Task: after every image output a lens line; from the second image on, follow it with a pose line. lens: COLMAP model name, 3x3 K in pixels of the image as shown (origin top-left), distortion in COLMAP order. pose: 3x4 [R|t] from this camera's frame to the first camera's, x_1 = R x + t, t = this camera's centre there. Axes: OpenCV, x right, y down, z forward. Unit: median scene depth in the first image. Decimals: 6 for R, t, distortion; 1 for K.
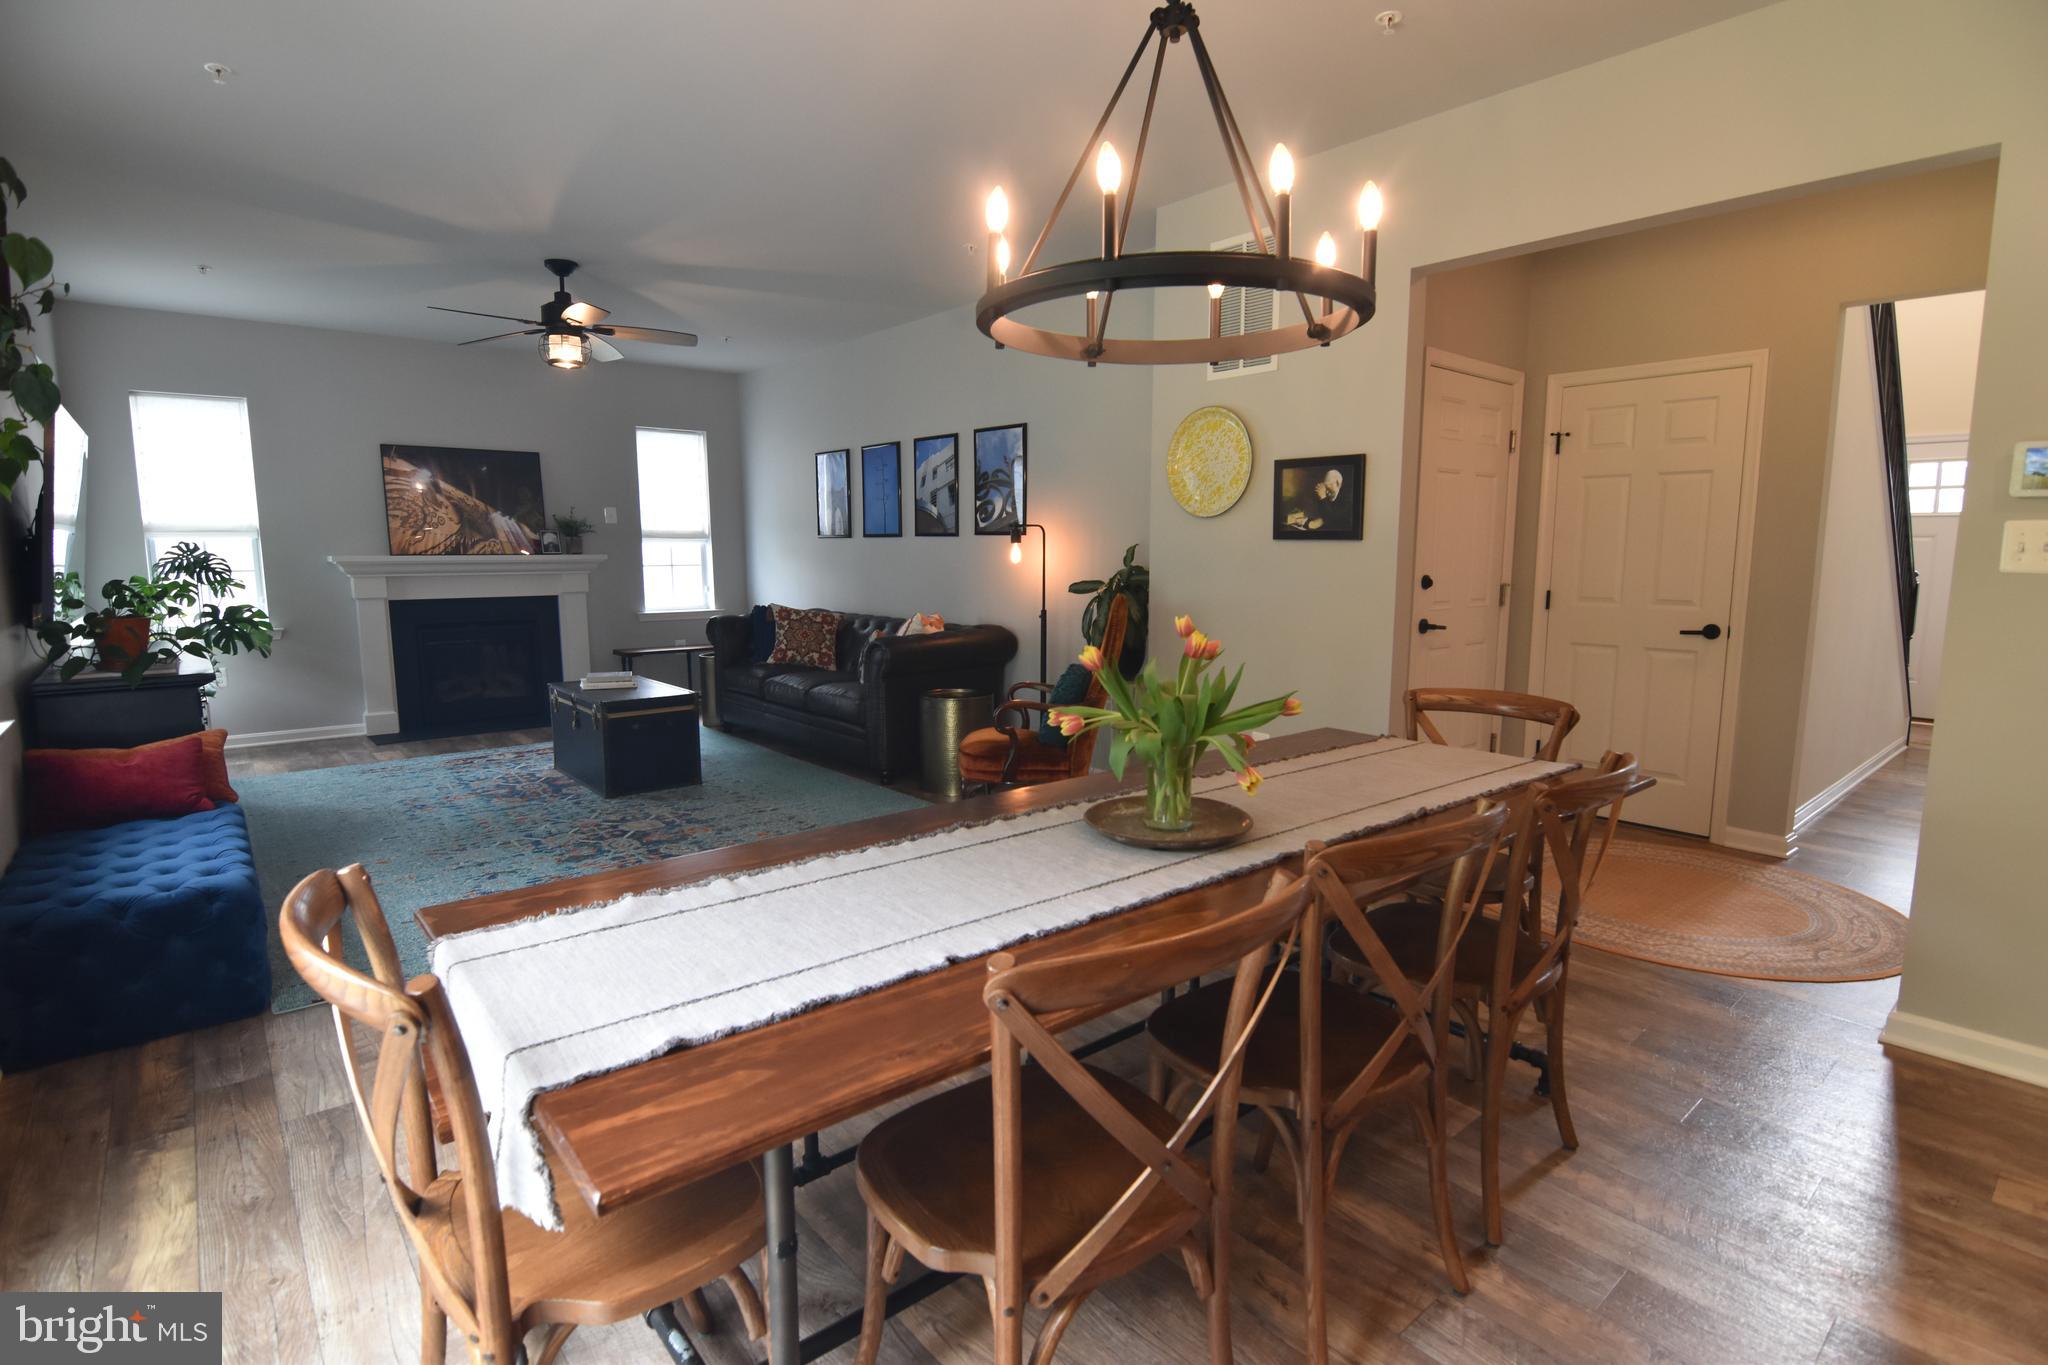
lens RADIAL K [[992.8, 0, 1034.9], [0, 992.8, 685.7], [0, 0, 1]] dist [-0.010928, -0.005823]
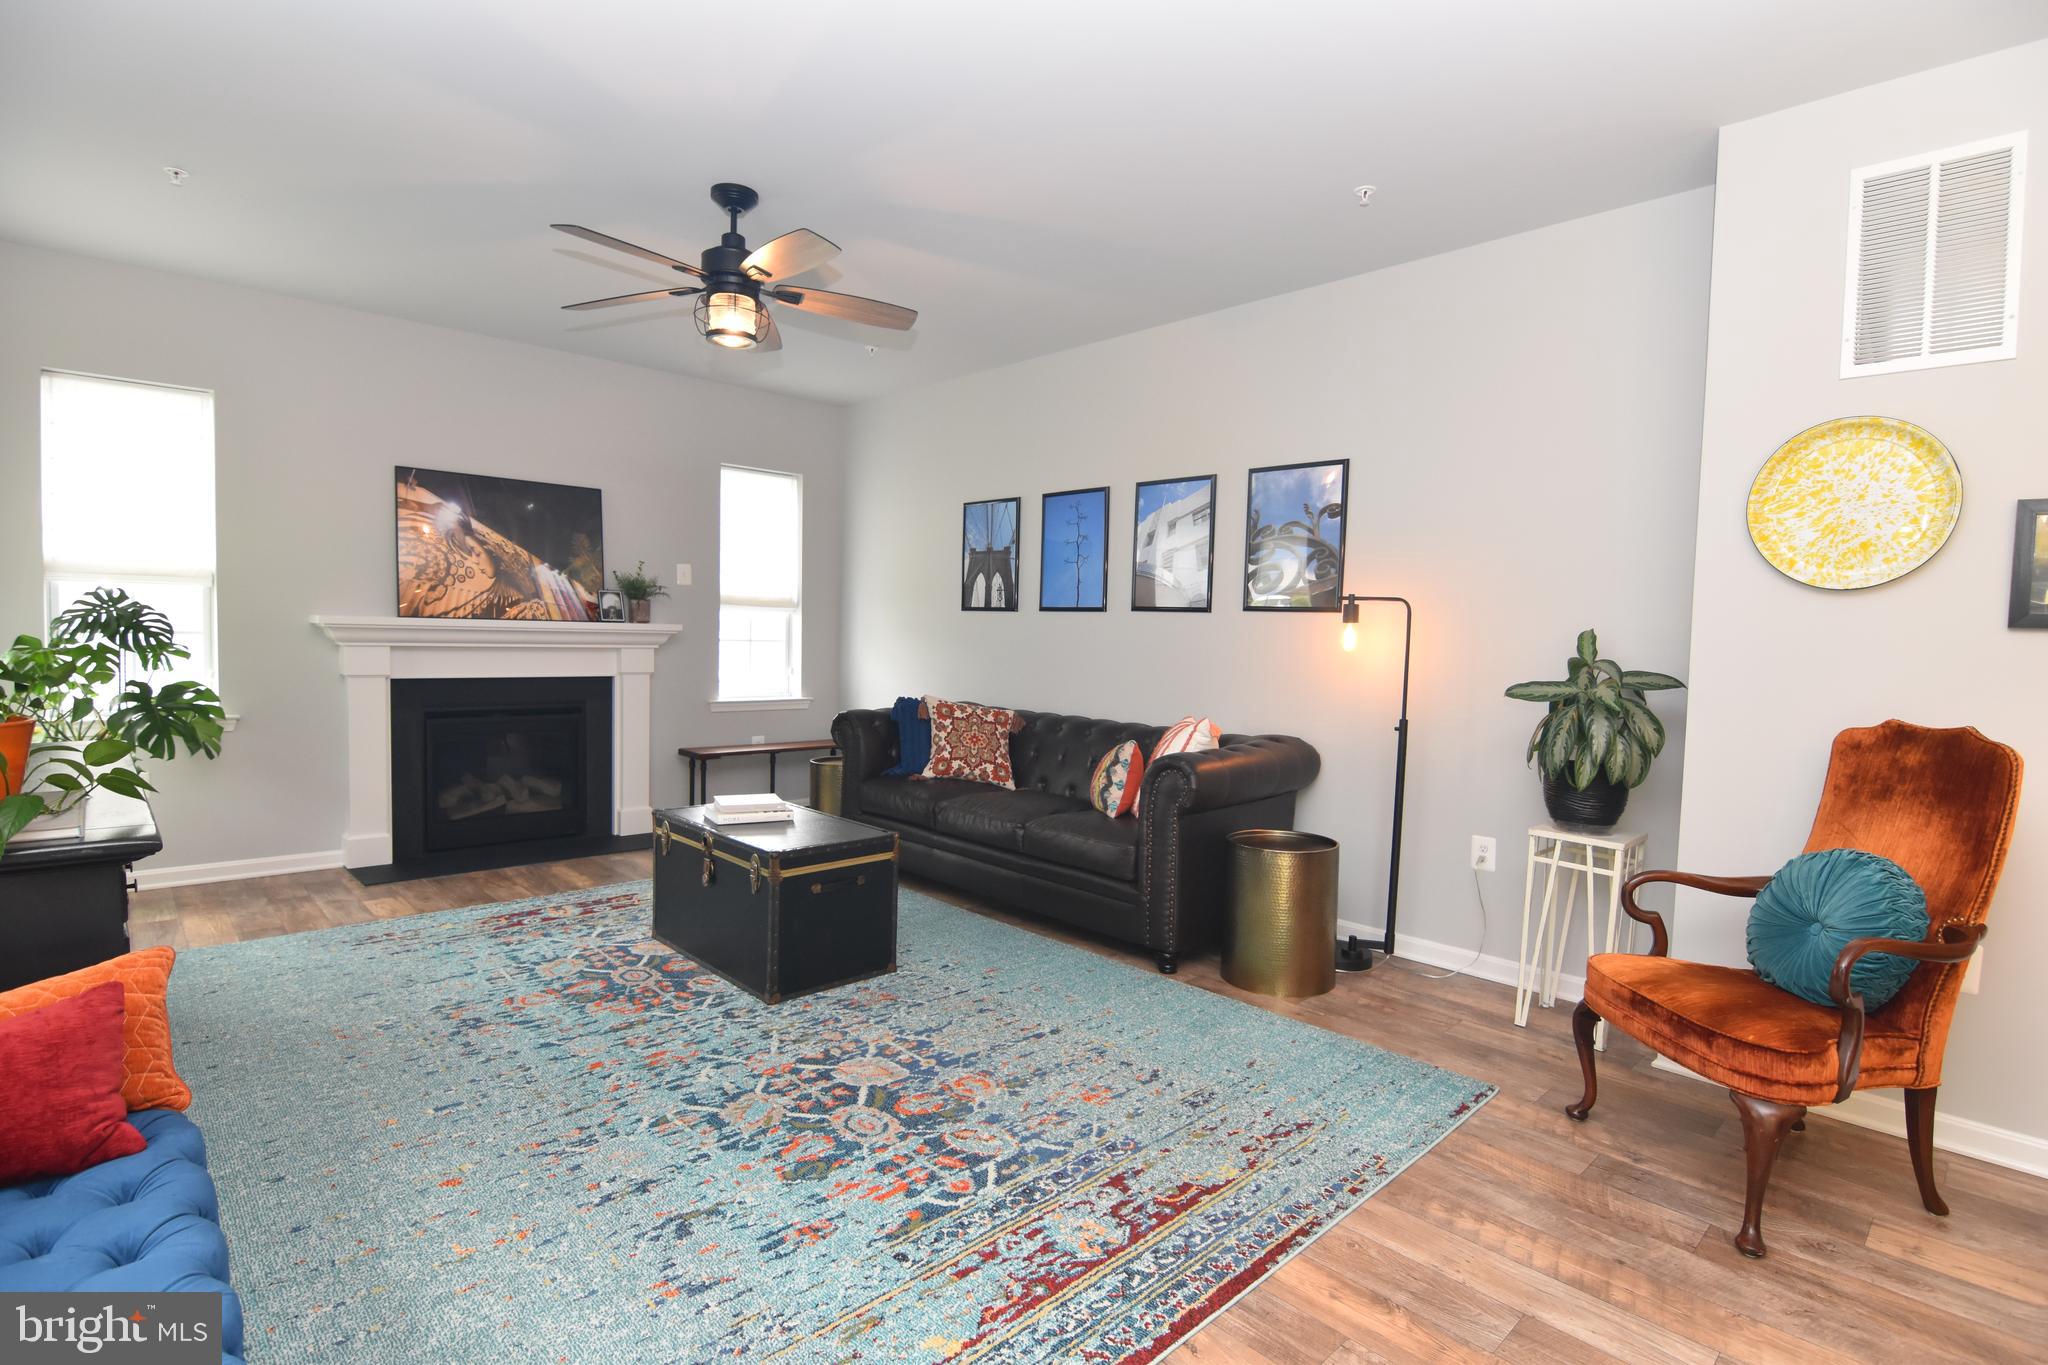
lens RADIAL K [[992.8, 0, 1031.7], [0, 992.8, 686.8], [0, 0, 1]] dist [-0.010928, -0.005823]
pose [[0.998093, 0.023163, 0.057218, -0.268308], [-0.018384, 0.996408, -0.082667, -0.034655], [-0.058927, 0.081458, 0.994933, 0.299678]]
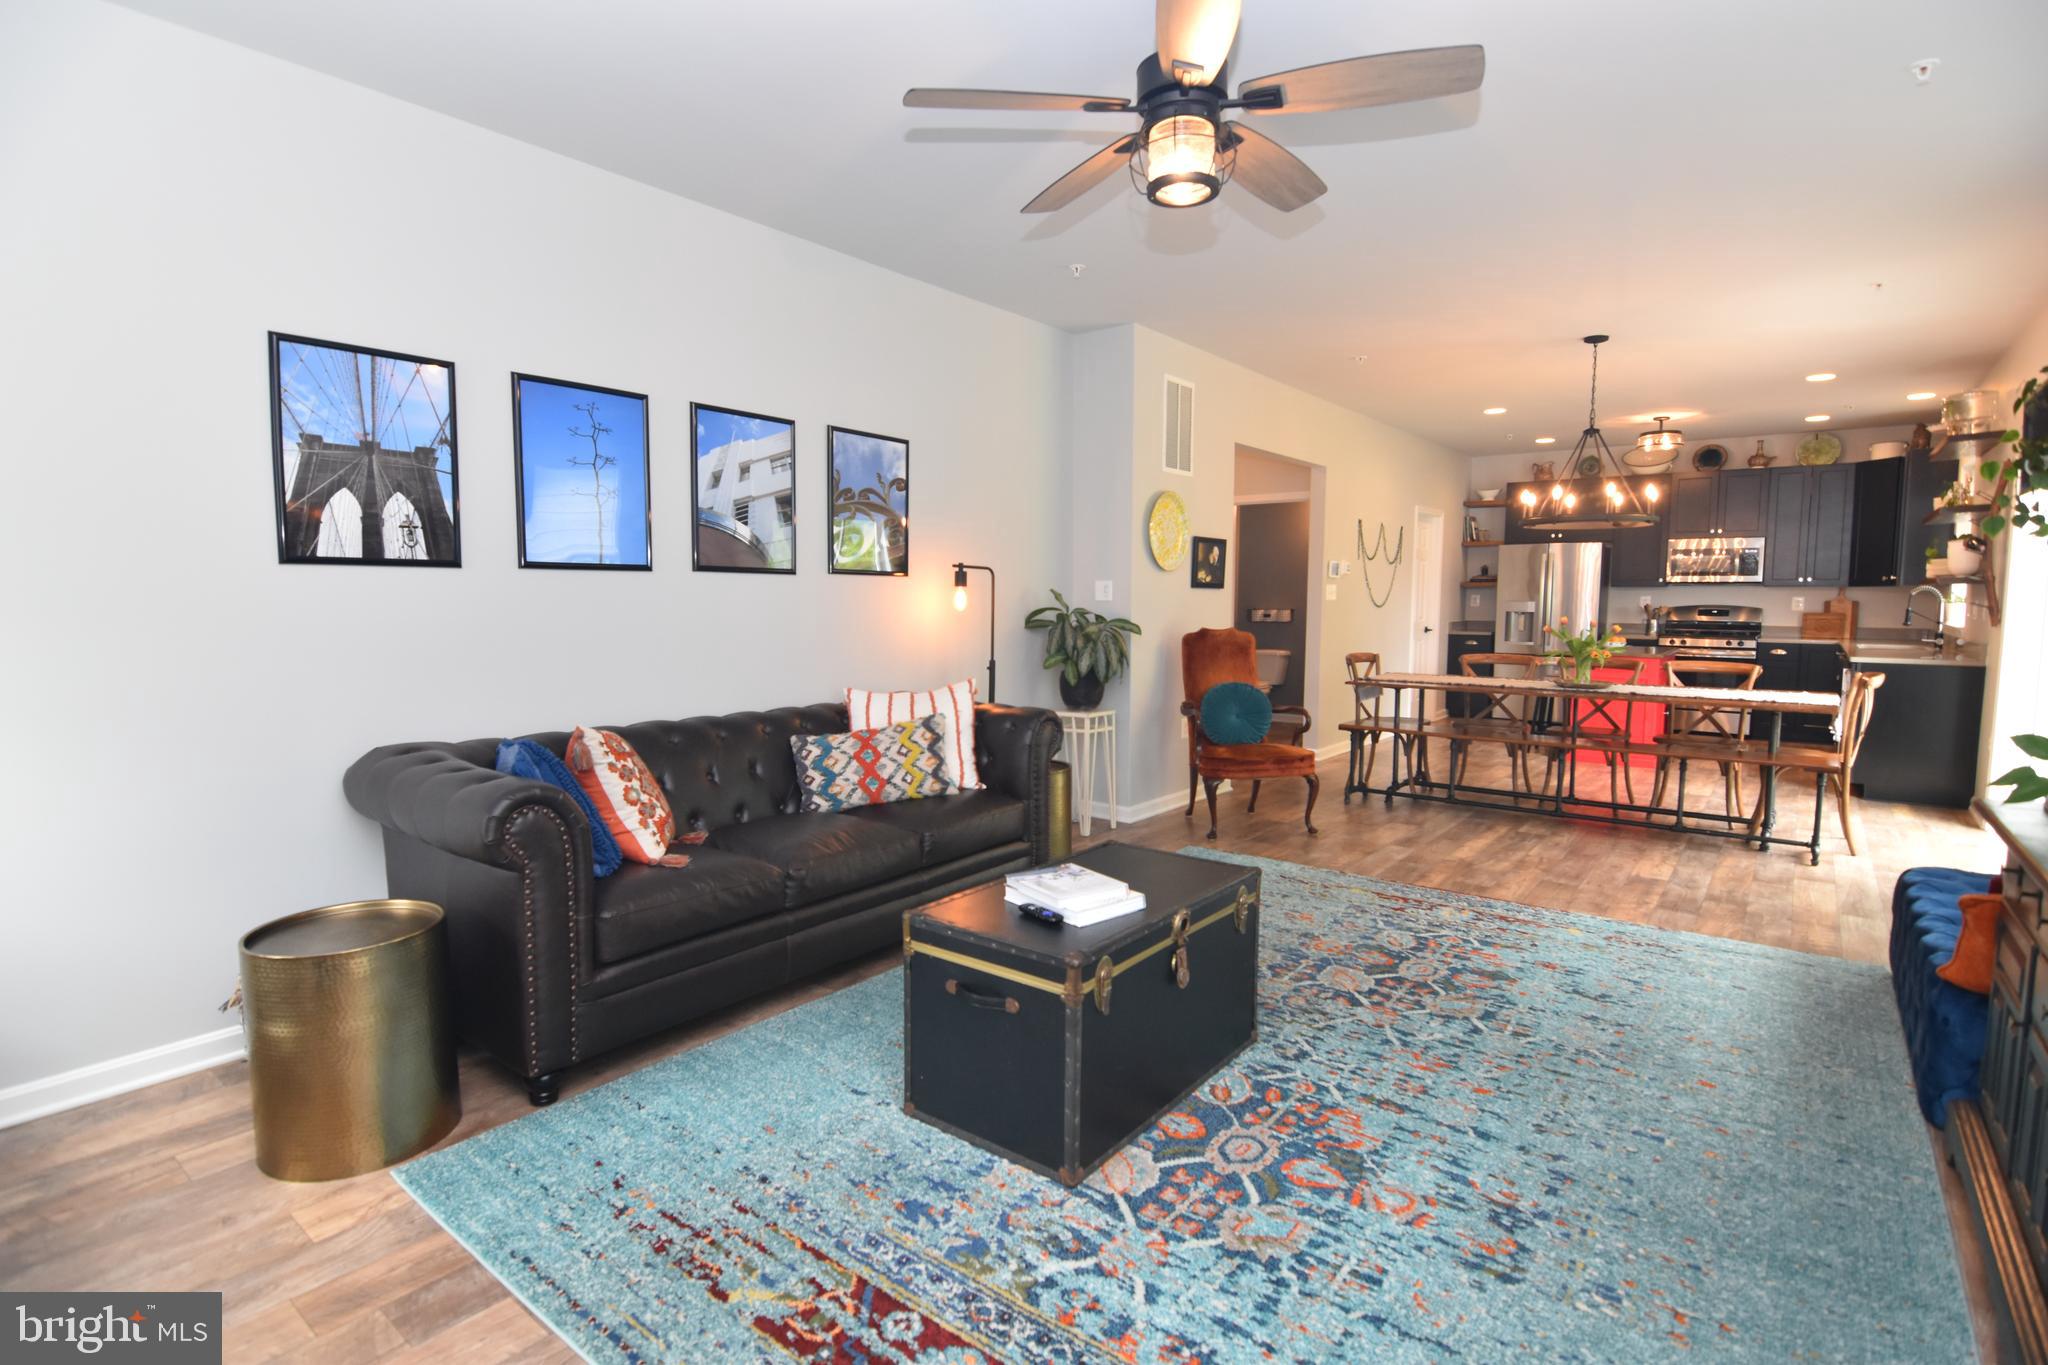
lens RADIAL K [[992.8, 0, 1030.5], [0, 992.8, 679.9], [0, 0, 1]] dist [-0.010928, -0.005823]
pose [[-0.195760, -0.086944, 0.976790, -0.819660], [0.131484, 0.984741, 0.114002, -0.145538], [-0.971797, 0.150749, -0.181341, 1.046392]]
